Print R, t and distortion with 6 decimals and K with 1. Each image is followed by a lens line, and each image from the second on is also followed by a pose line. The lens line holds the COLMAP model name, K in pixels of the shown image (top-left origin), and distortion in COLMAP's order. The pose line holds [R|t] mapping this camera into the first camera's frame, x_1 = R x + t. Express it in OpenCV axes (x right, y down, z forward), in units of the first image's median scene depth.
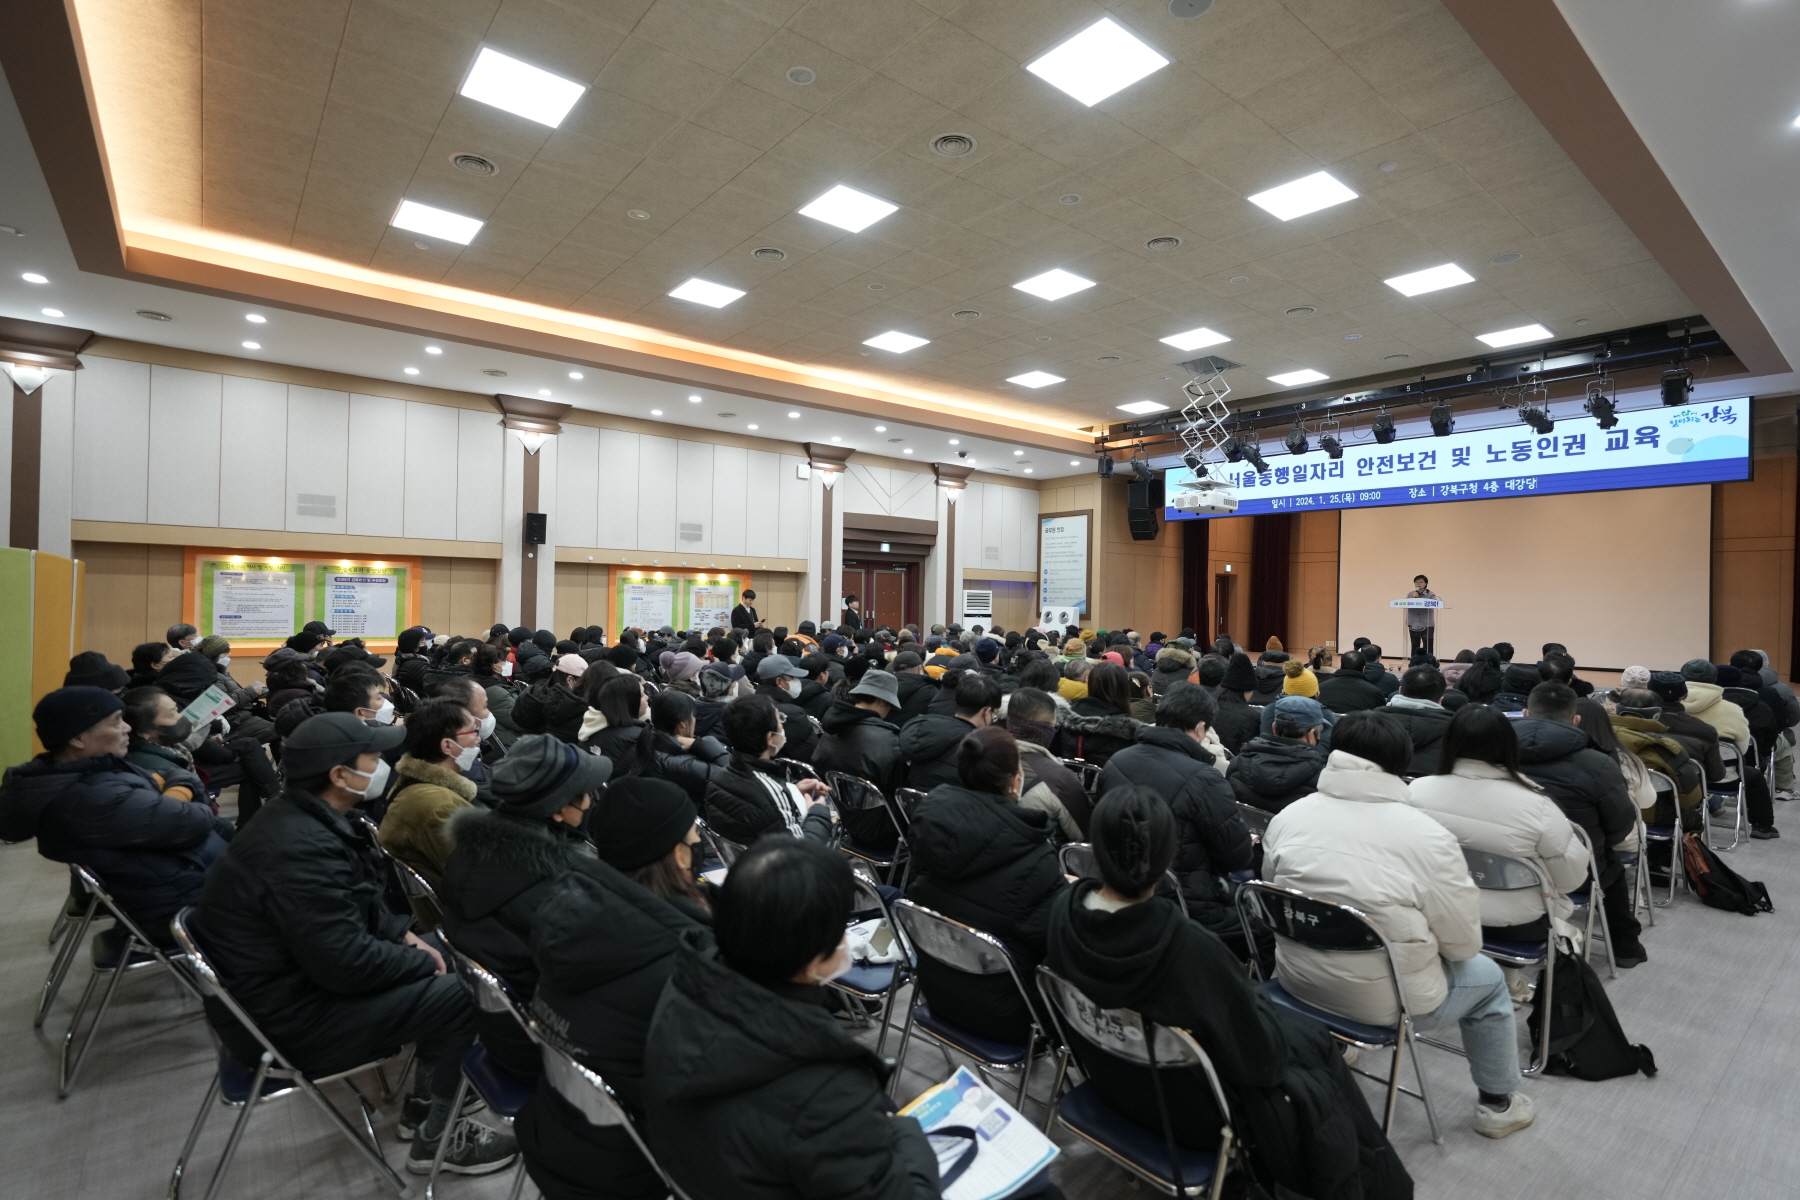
lens RADIAL K [[849.2, 0, 908.1], [0, 849.2, 599.3], [0, 0, 1]] dist [0.004214, 0.001002]
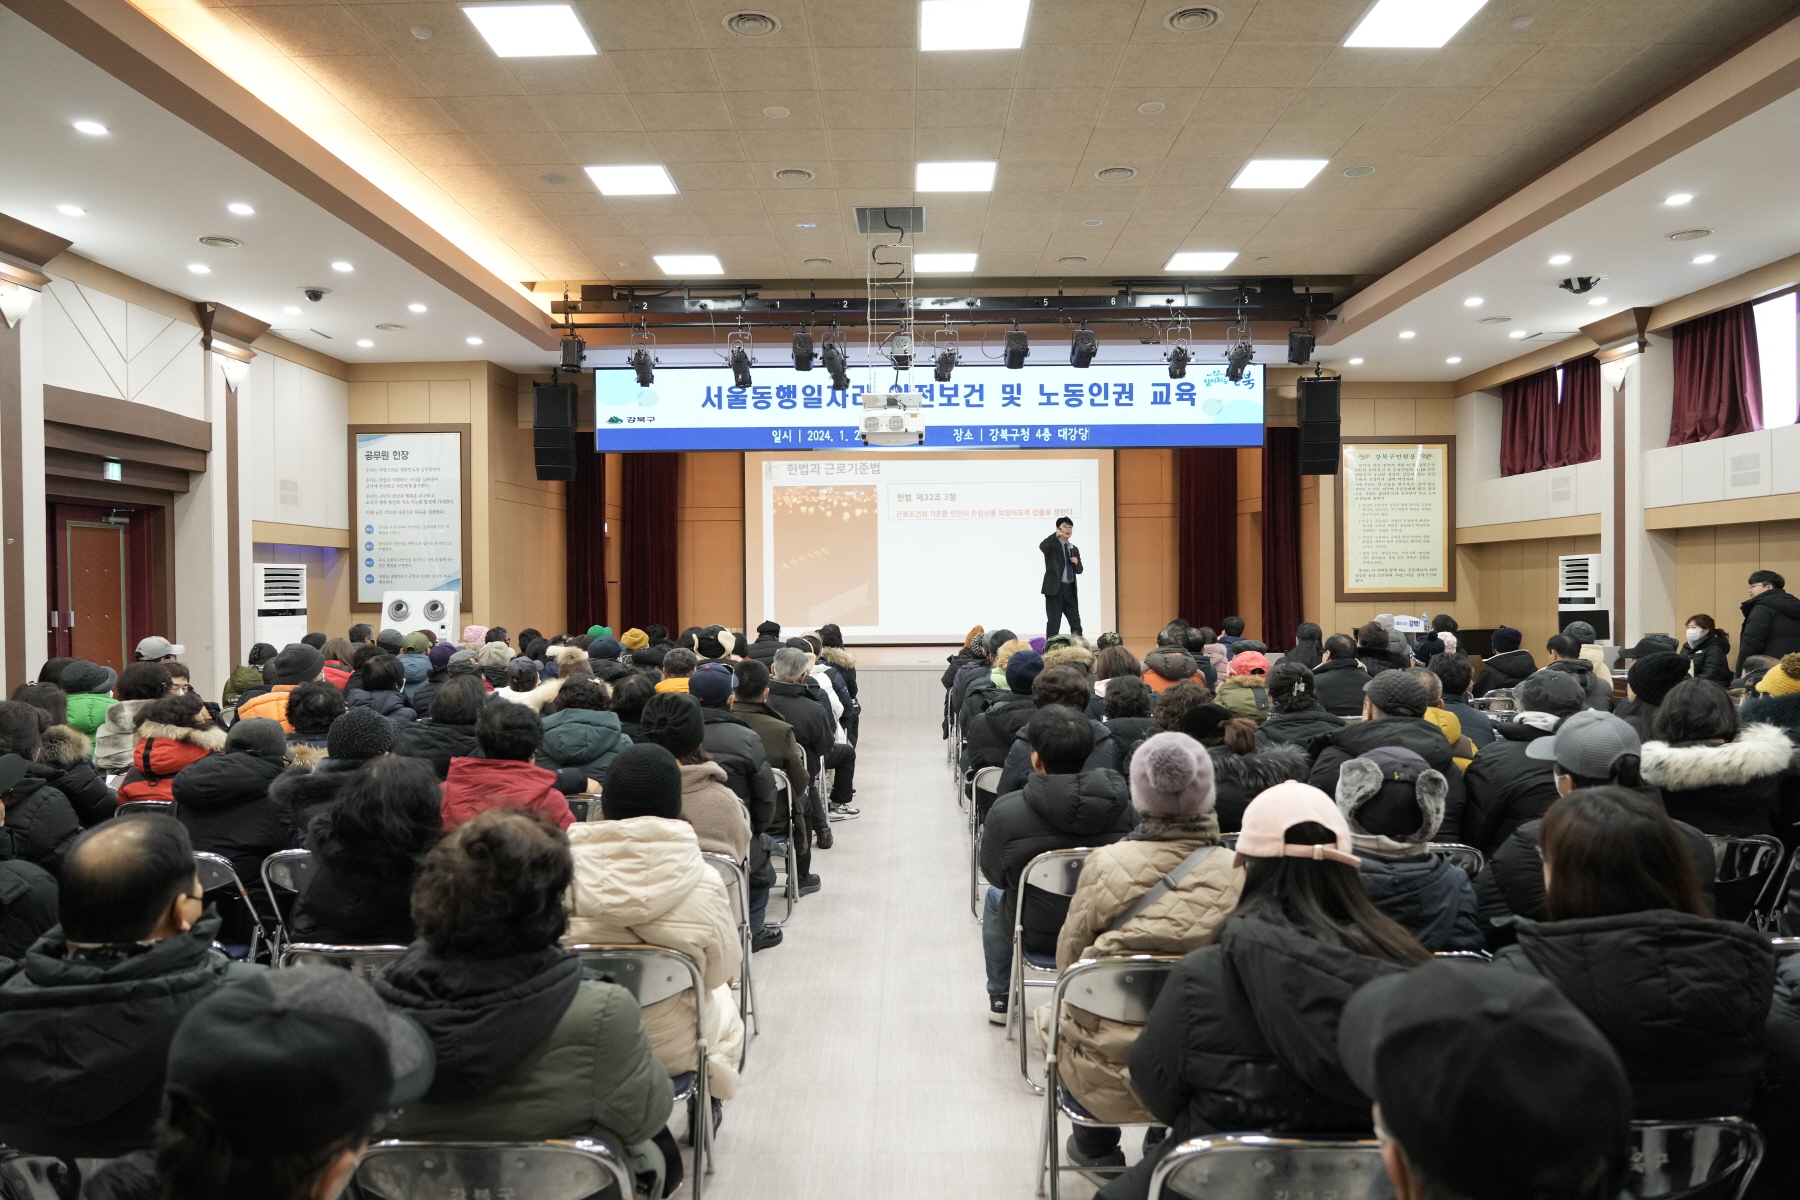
lens RADIAL K [[1199.2, 0, 897.9], [0, 1199.2, 591.3], [0, 0, 1]] dist [-0.029479, 0.015774]
pose [[0.652733, -0.025070, 0.757173, -0.289544], [0.015131, 0.999684, 0.020056, -0.003353], [-0.757437, -0.001635, 0.652906, 0.317945]]
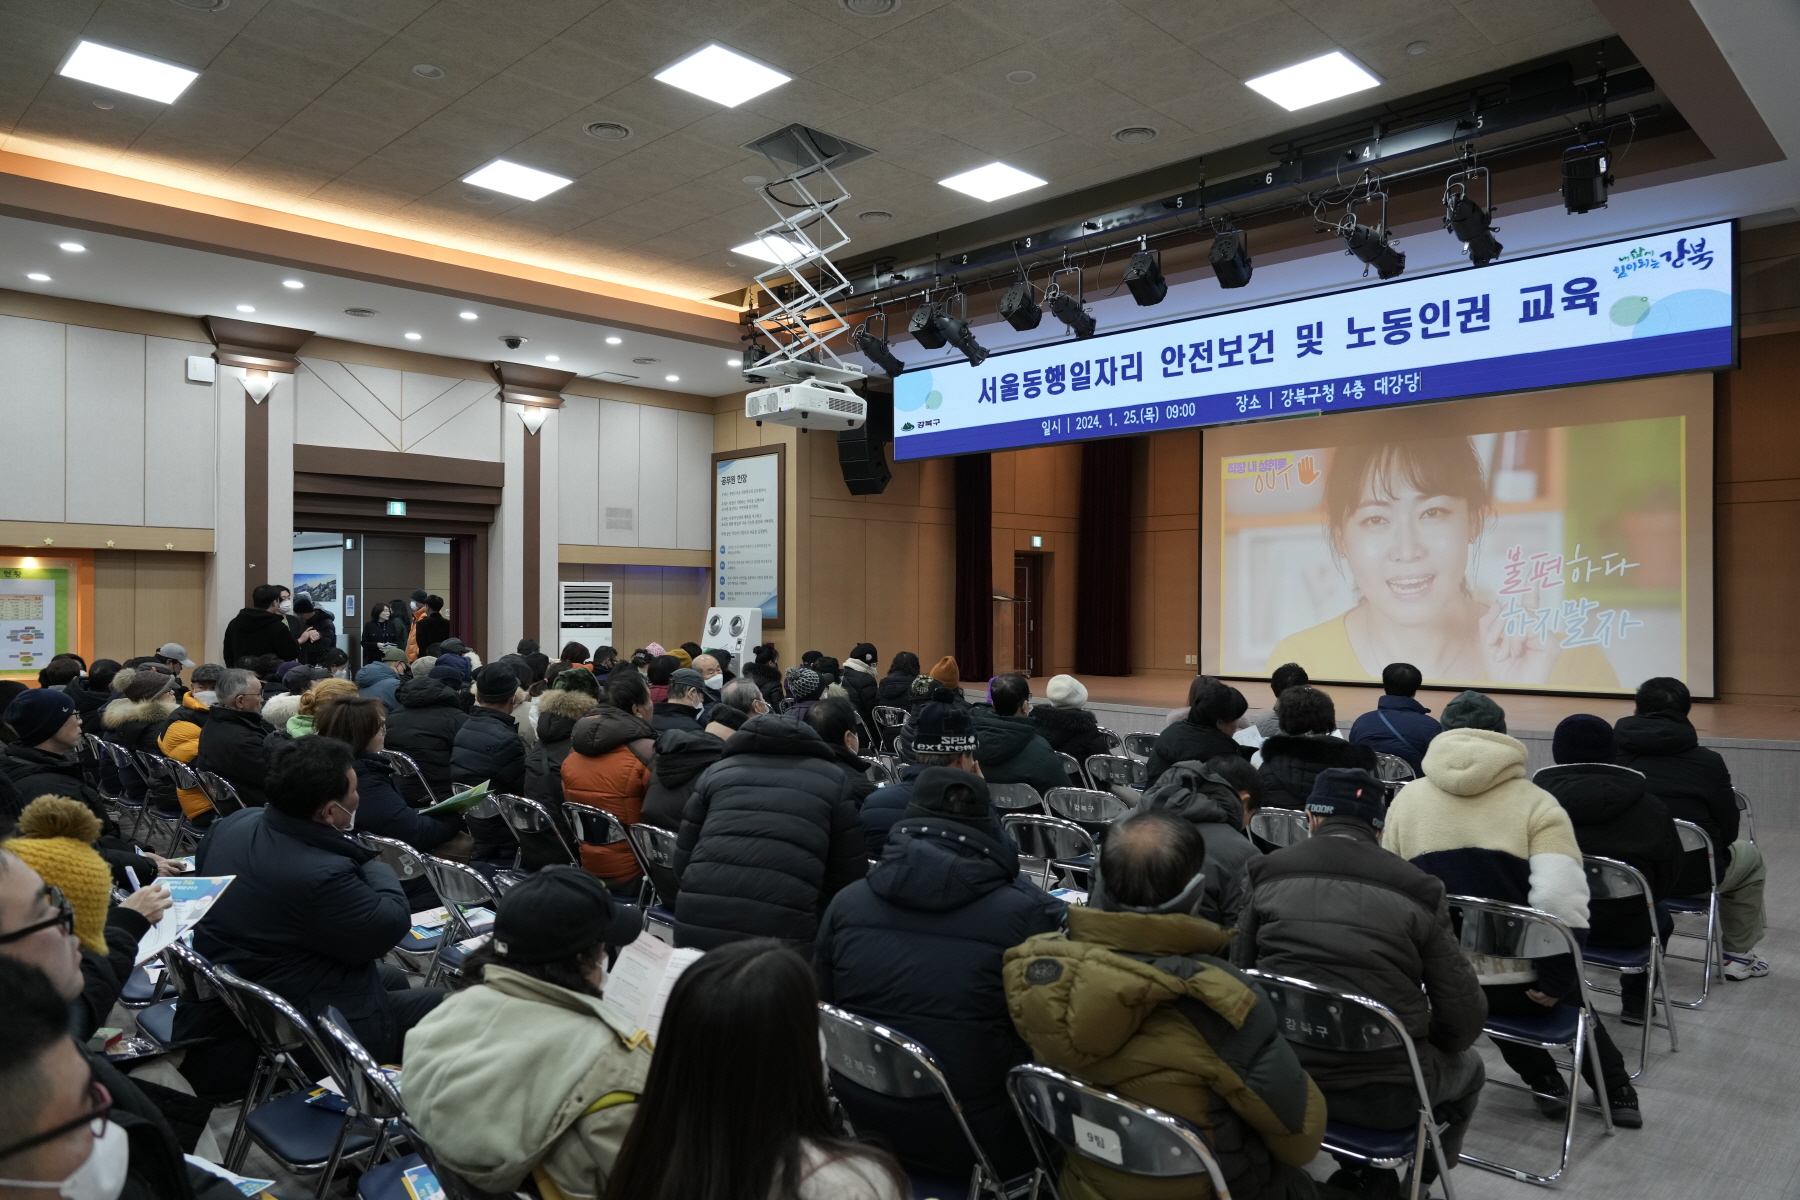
lens RADIAL K [[1199.2, 0, 871.0], [0, 1199.2, 617.8], [0, 0, 1]] dist [-0.029479, 0.015774]
pose [[0.995535, -0.015000, 0.093195, 0.262570], [0.013696, 0.999799, 0.014616, 0.006544], [-0.093396, -0.013274, 0.995541, 0.205397]]
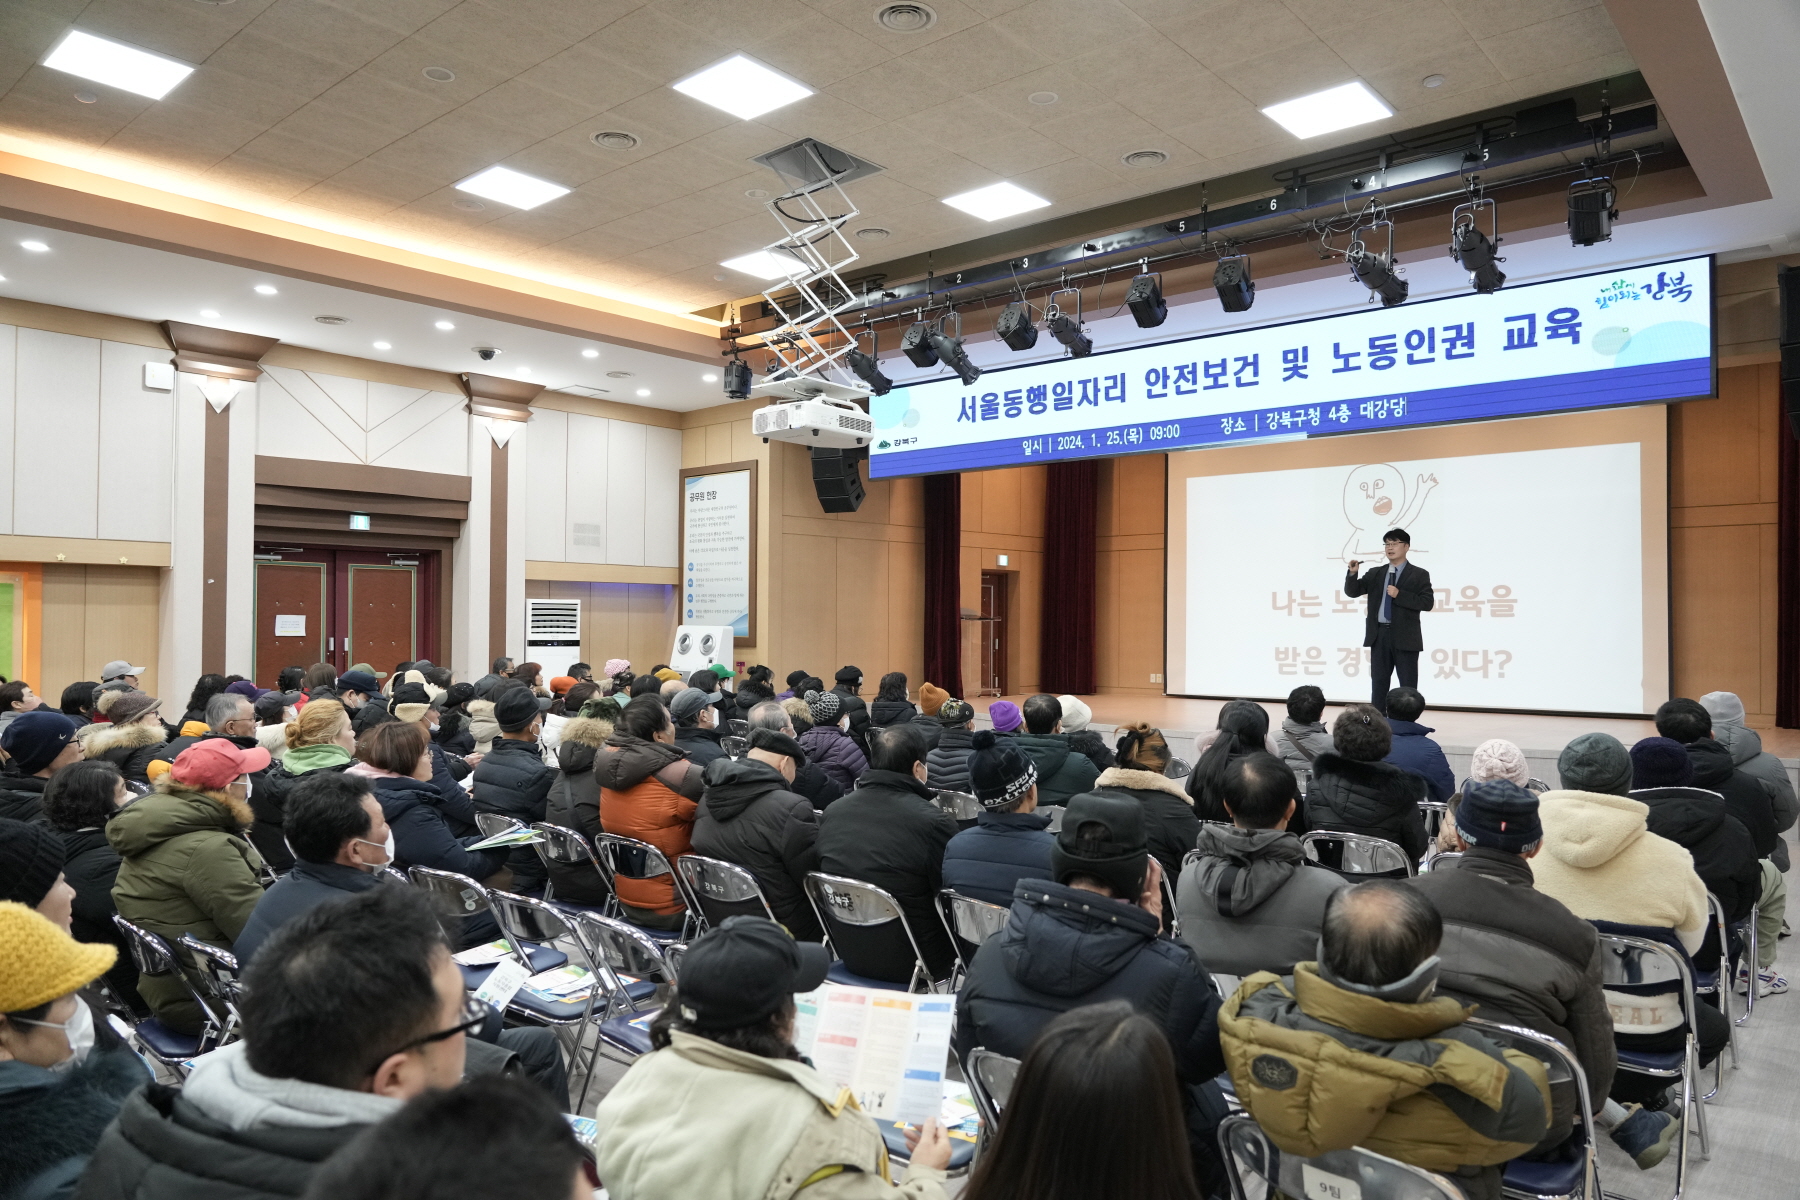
lens RADIAL K [[1199.2, 0, 875.2], [0, 1199.2, 602.6], [0, 0, 1]] dist [-0.029479, 0.015774]
pose [[0.988011, -0.008958, 0.154121, 0.224887], [0.010722, 0.999886, -0.010617, 0.003695], [-0.154008, 0.012143, 0.987995, 0.221059]]
